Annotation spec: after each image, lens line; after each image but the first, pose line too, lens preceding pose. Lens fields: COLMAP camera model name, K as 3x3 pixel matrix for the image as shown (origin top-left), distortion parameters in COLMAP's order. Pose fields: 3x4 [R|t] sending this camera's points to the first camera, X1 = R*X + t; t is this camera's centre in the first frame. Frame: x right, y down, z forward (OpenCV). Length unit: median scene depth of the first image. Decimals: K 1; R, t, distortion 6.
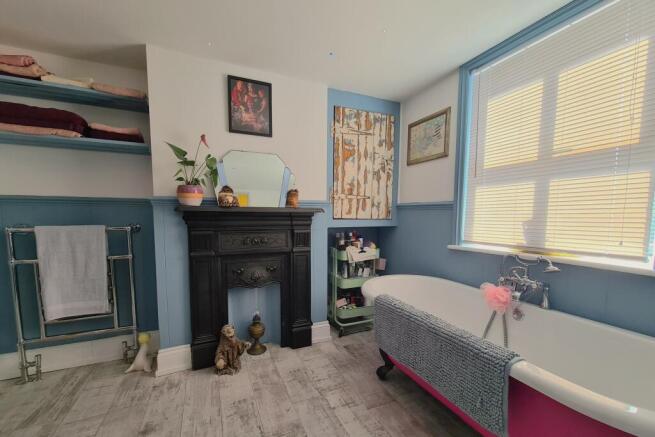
lens RADIAL K [[267.5, 0, 326.4], [0, 267.5, 235.8], [0, 0, 1]] dist [-0.000715, -0.000057]
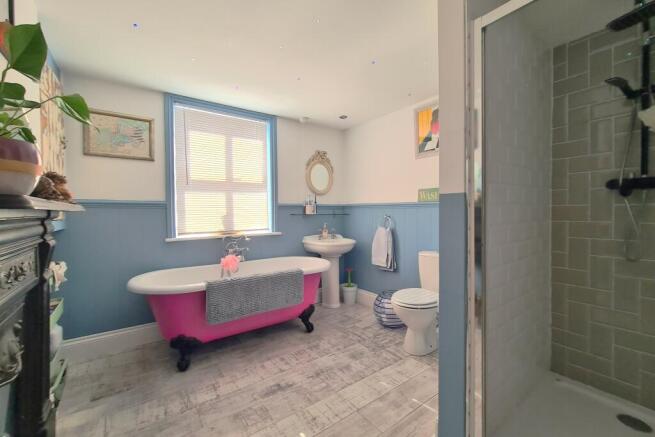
lens RADIAL K [[269.1, 0, 325.7], [0, 269.1, 208.5], [0, 0, 1]] dist [0.000053, 0.000054]
pose [[-0.208291, 0.006327, 0.978046, -0.863873], [0.080206, 0.996722, 0.010633, -0.055985], [-0.974773, 0.080660, -0.208115, 0.581676]]
